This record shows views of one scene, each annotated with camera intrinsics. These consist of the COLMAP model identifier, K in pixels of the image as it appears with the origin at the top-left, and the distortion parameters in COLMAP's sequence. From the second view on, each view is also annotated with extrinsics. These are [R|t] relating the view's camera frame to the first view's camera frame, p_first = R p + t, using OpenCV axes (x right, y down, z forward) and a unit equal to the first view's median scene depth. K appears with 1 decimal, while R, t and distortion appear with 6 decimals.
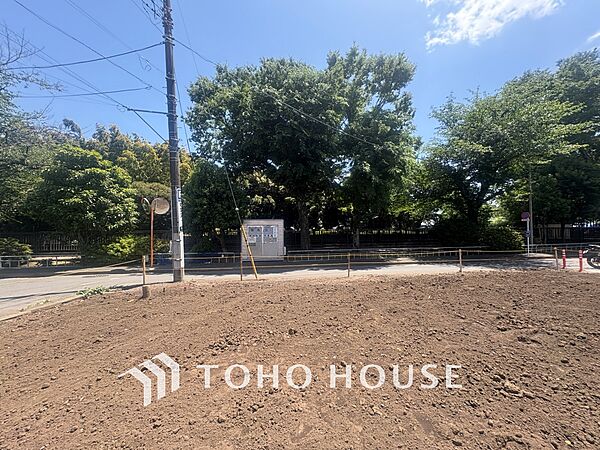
lens RADIAL K [[238.4, 0, 300.1], [0, 238.4, 224.6], [0, 0, 1]] dist [-0.000397, 0.000262]
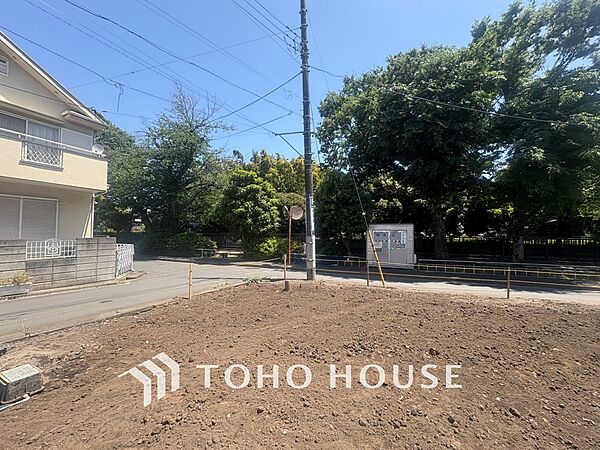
lens RADIAL K [[238.4, 0, 300.1], [0, 238.4, 224.7], [0, 0, 1]] dist [-0.000397, 0.000262]
pose [[0.875785, 0.001260, -0.482700, -0.010596], [-0.010189, 0.999822, -0.015877, -0.000441], [0.482594, 0.018823, 0.875642, -0.004323]]
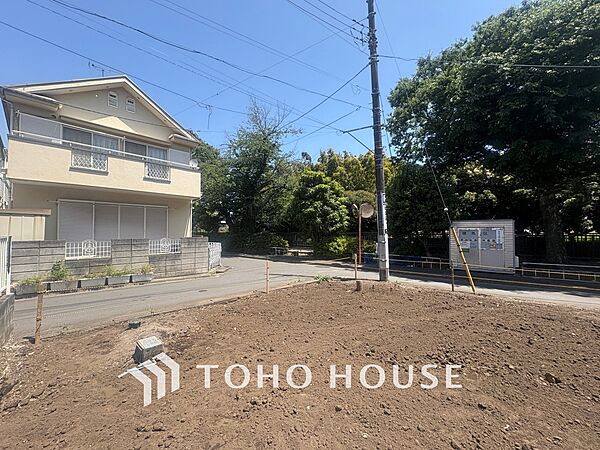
lens RADIAL K [[238.4, 0, 300.1], [0, 238.4, 224.8], [0, 0, 1]] dist [-0.000397, 0.000262]
pose [[0.705639, -0.010237, -0.708497, -0.014081], [0.004244, 0.999939, -0.010221, -0.000658], [0.708559, 0.004206, 0.705639, -0.007202]]
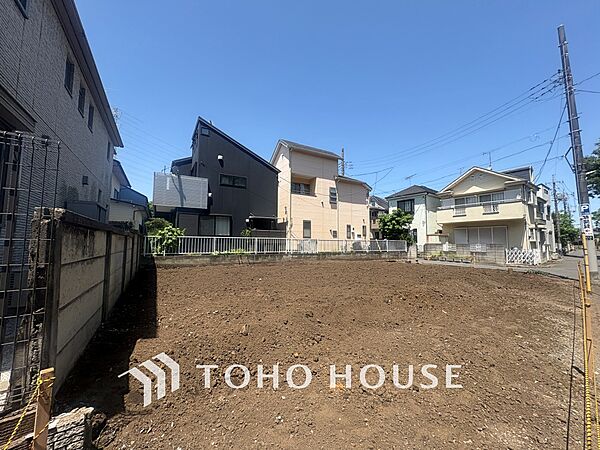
lens RADIAL K [[238.4, 0, 300.2], [0, 238.4, 223.9], [0, 0, 1]] dist [-0.000397, 0.000262]
pose [[-0.845299, -0.042664, -0.532588, 0.883137], [0.004783, 0.996163, -0.087390, 0.029884], [0.534273, -0.076417, -0.841851, 0.836896]]
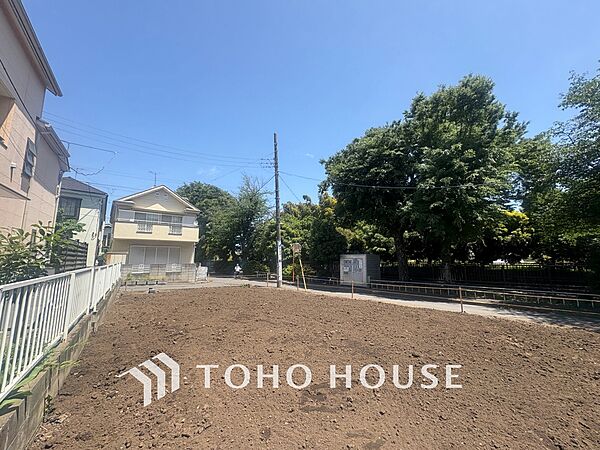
lens RADIAL K [[238.4, 0, 300.1], [0, 238.4, 222.9], [0, 0, 1]] dist [-0.000397, 0.000262]
pose [[0.591787, -0.114370, -0.797939, 0.844645], [0.005167, 0.990401, -0.138125, -0.013923], [0.806078, 0.077618, 0.586698, -0.047965]]
